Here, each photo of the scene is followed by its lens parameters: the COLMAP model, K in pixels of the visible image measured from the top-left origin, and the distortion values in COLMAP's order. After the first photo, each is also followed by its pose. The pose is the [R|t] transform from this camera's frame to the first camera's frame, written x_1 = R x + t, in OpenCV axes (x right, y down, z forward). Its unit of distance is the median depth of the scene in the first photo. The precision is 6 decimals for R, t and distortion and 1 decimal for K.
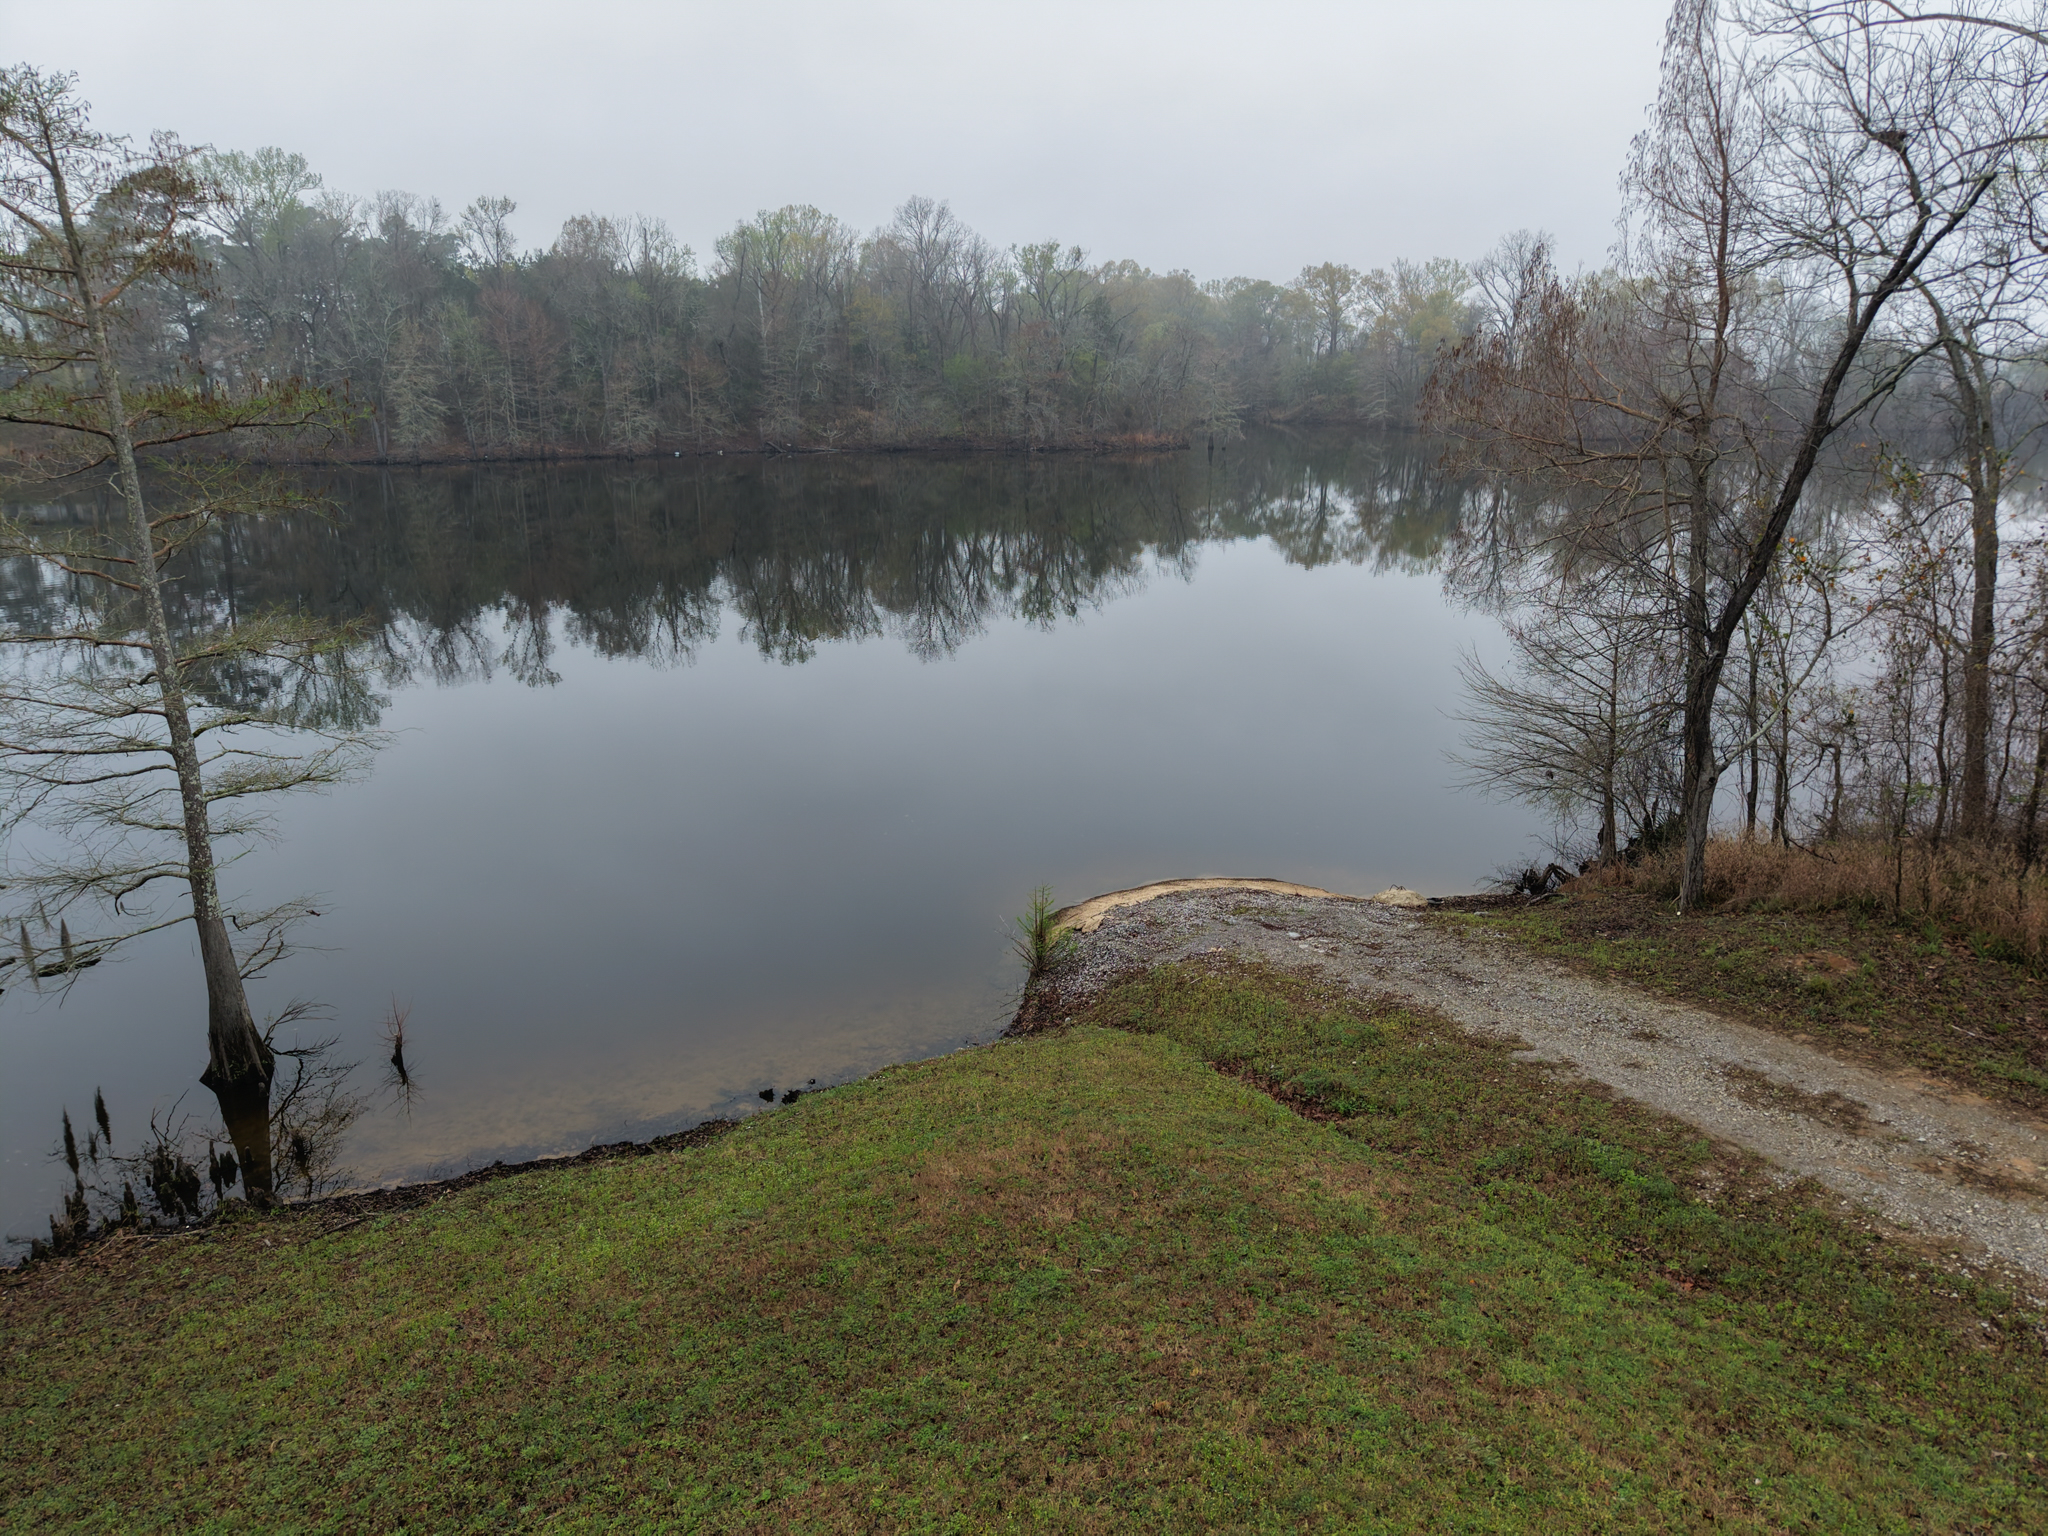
lens RADIAL K [[1406.6, 0, 1012.7], [0, 1406.6, 771.1], [0, 0, 1]] dist [0.012280, 0.000164]
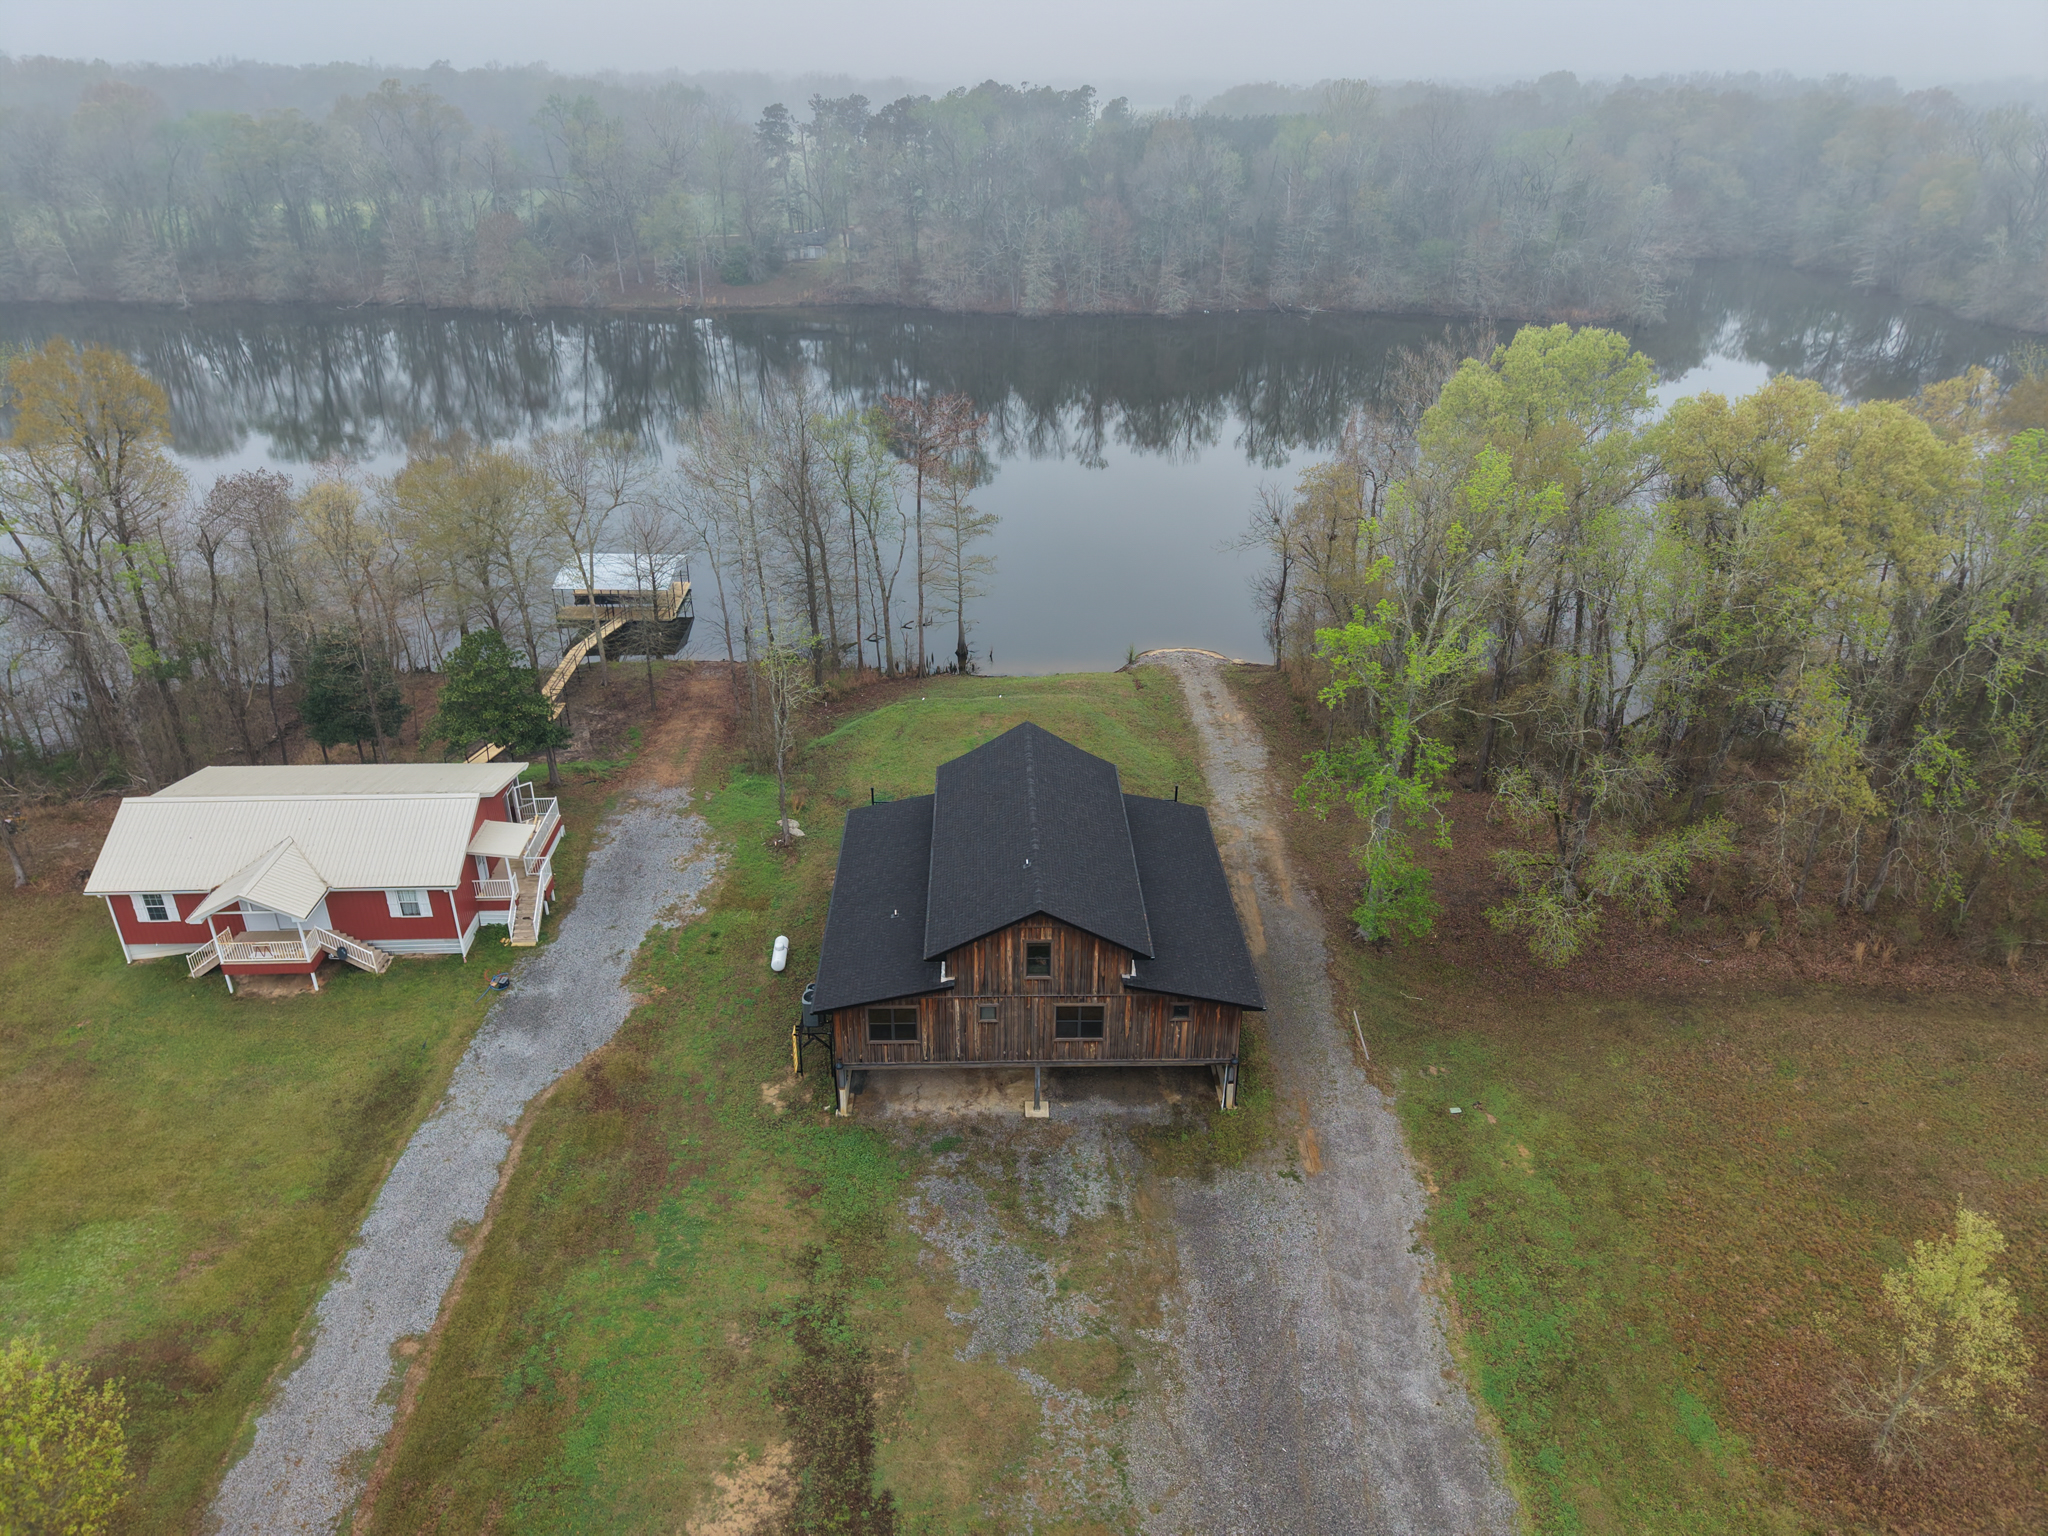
lens RADIAL K [[1384.6, 0, 1019.4], [0, 1384.6, 775.5], [0, 0, 1]] dist [0.007484, 0.000114]
pose [[0.915449, 0.189003, -0.355289, 0.169820], [-0.116876, 0.969665, 0.214684, -0.051108], [0.385087, -0.155008, 0.909769, -0.400599]]
